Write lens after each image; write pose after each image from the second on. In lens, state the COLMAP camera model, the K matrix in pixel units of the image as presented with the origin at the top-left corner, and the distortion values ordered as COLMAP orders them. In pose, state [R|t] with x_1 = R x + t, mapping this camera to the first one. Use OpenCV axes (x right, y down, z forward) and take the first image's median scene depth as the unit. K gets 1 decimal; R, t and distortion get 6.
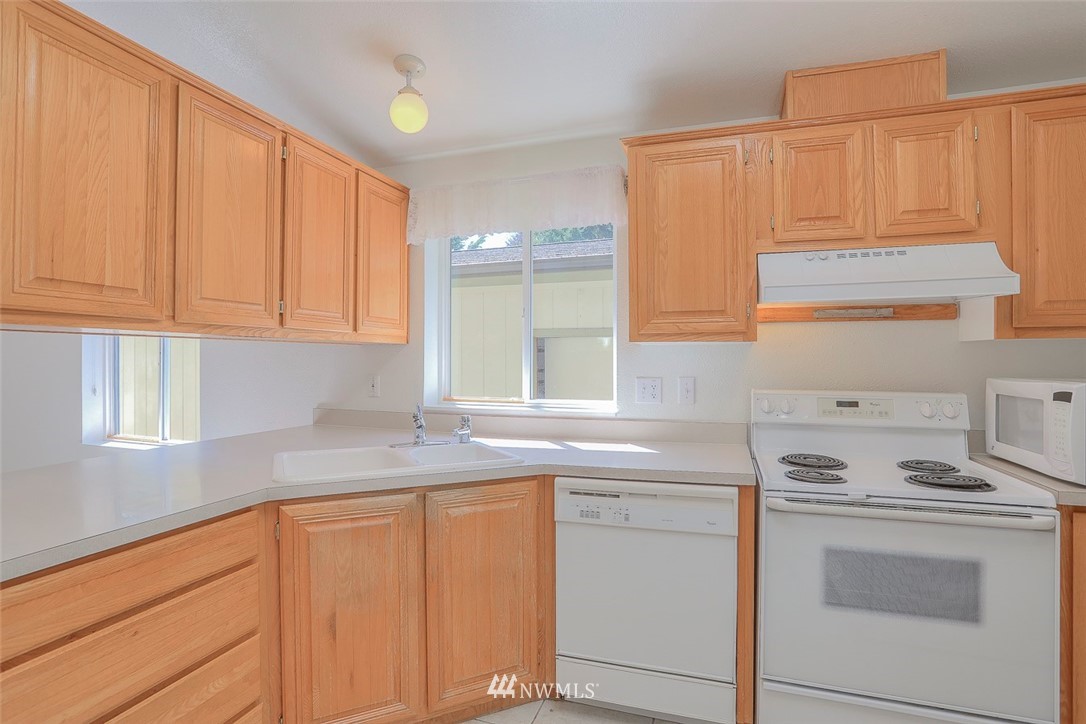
lens RADIAL K [[551.3, 0, 546.1], [0, 551.3, 355.1], [0, 0, 1]] dist [-0.026430, 0.021946]
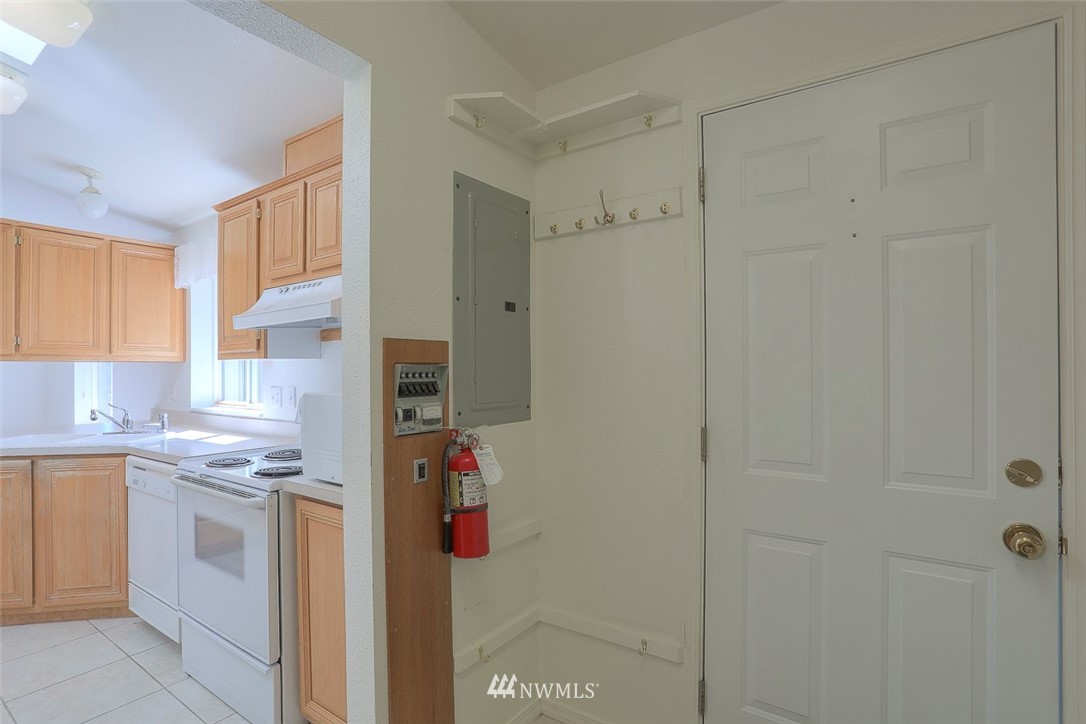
lens RADIAL K [[551.3, 0, 540.8], [0, 551.3, 367.9], [0, 0, 1]] dist [-0.026430, 0.021946]
pose [[0.947361, -0.007441, -0.320082, 1.471026], [0.007649, 0.999971, -0.000606, 0.004570], [0.320077, -0.001874, 0.947390, 0.002180]]
